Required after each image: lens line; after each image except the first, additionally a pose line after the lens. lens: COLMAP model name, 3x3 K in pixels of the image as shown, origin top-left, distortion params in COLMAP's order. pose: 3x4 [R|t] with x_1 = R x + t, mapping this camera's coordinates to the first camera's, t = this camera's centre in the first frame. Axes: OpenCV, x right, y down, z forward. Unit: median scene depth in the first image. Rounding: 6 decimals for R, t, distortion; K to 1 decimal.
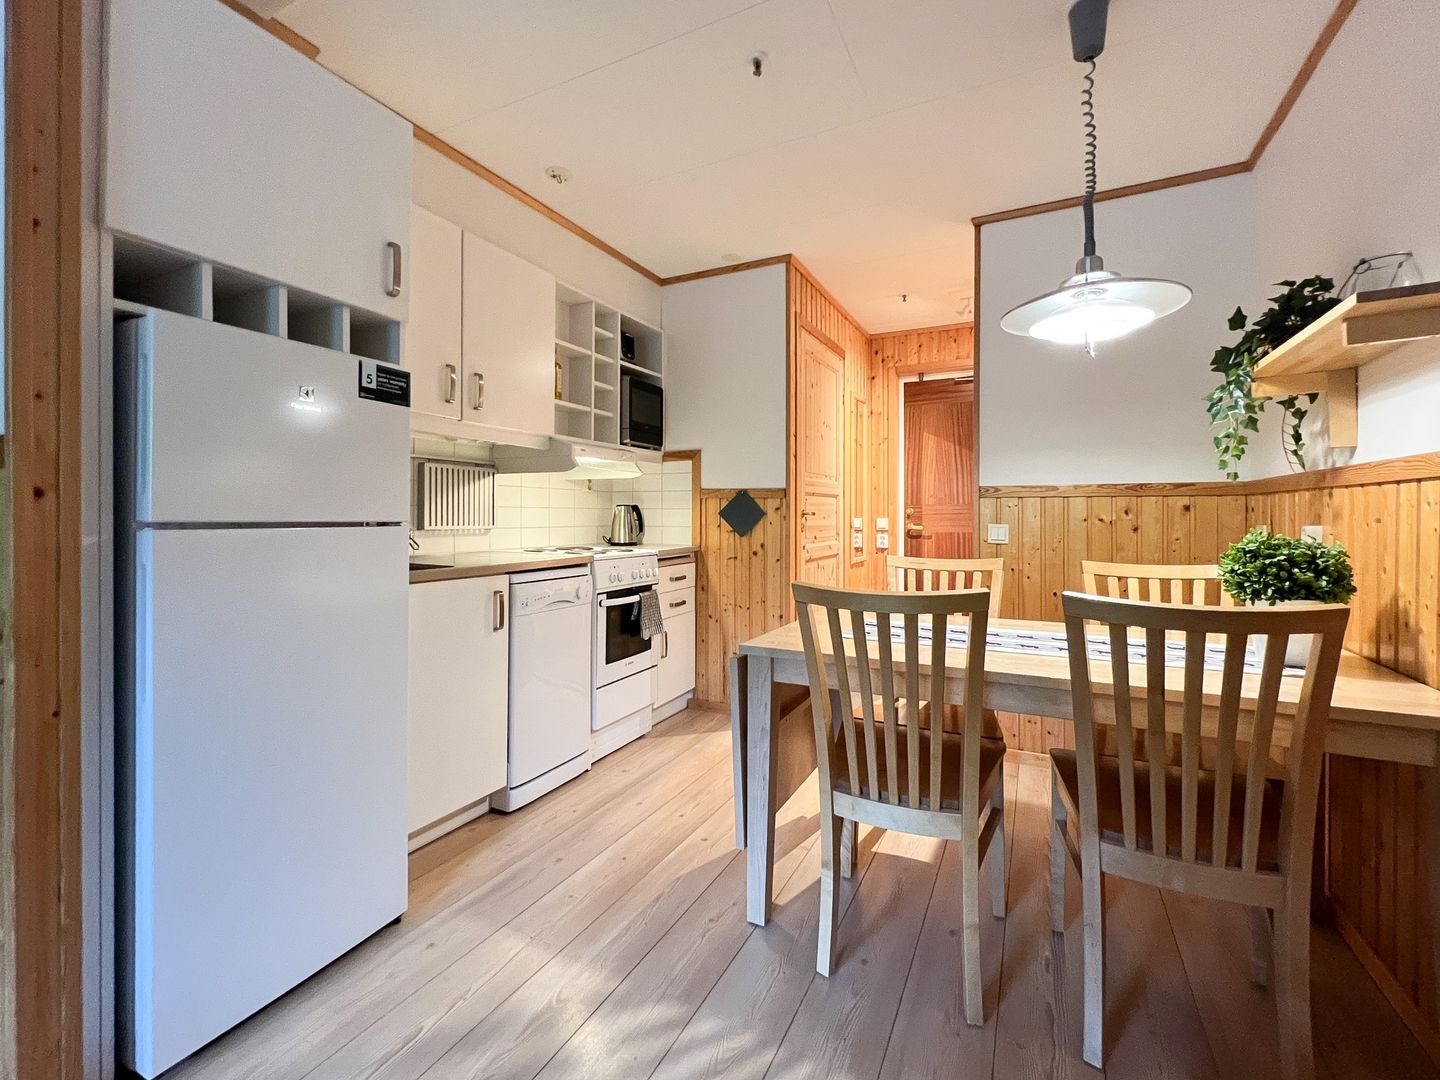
lens RADIAL K [[648.4, 0, 717.8], [0, 648.4, 528.9], [0, 0, 1]] dist [-0.001430, 0.002176]
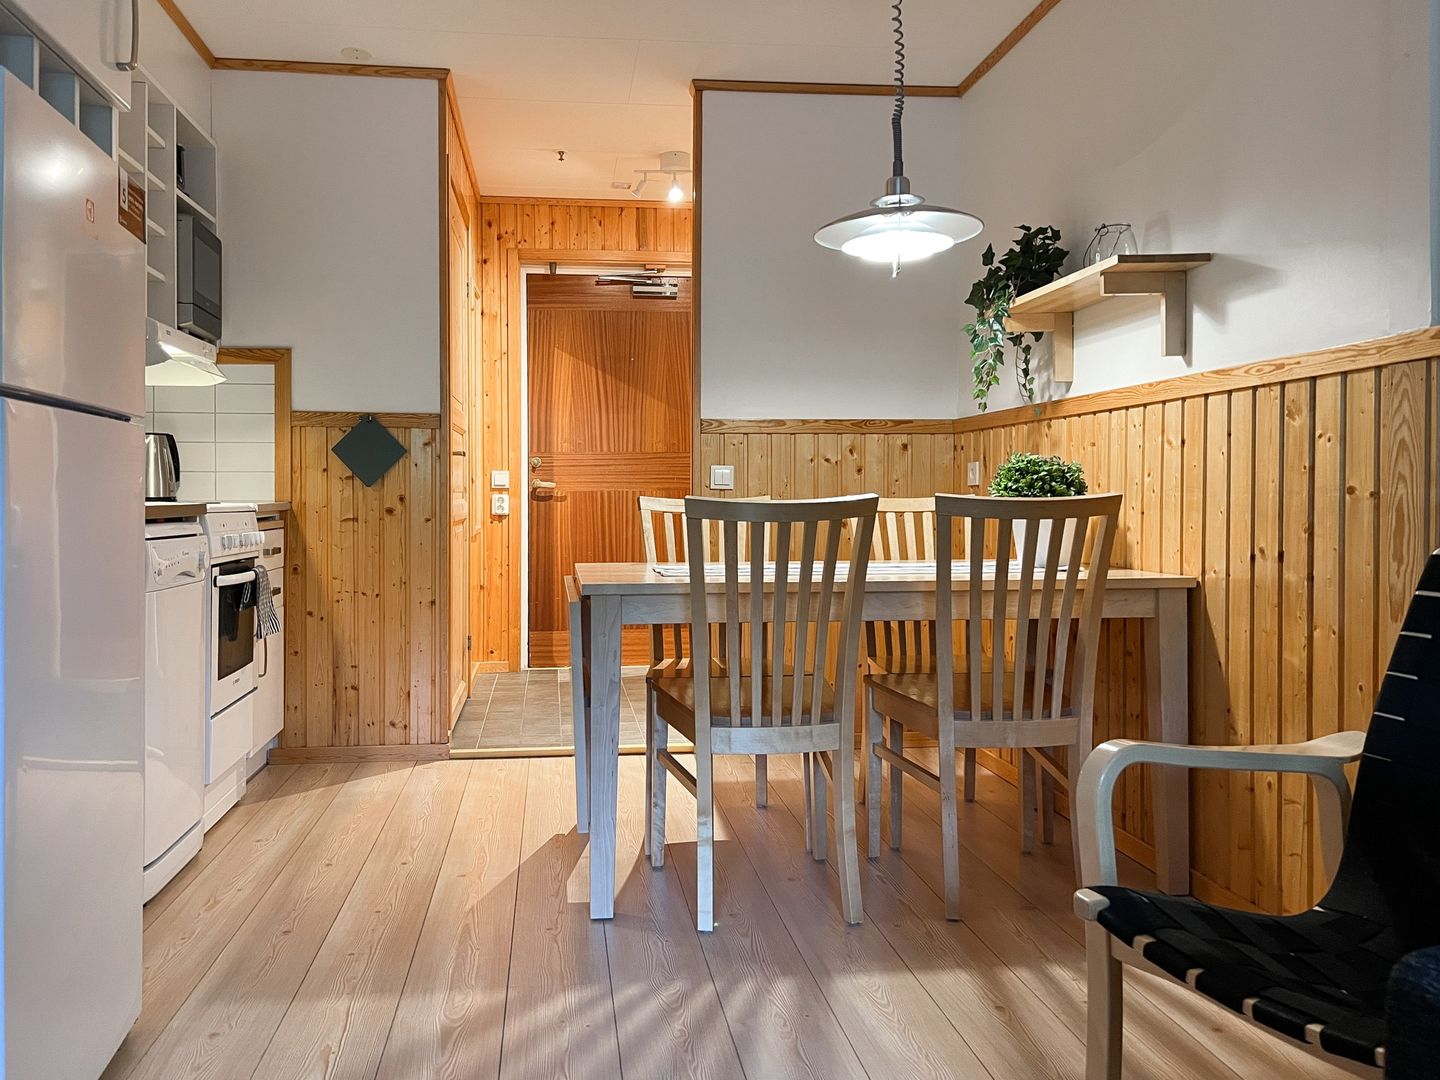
lens RADIAL K [[1083.7, 0, 724.0], [0, 1083.7, 541.1], [0, 0, 1]] dist [0.053203, -0.039613]
pose [[0.829400, -0.028735, 0.557915, -0.356927], [0.015247, 0.999469, 0.028812, 0.052522], [-0.558447, -0.015390, 0.829398, -0.150372]]
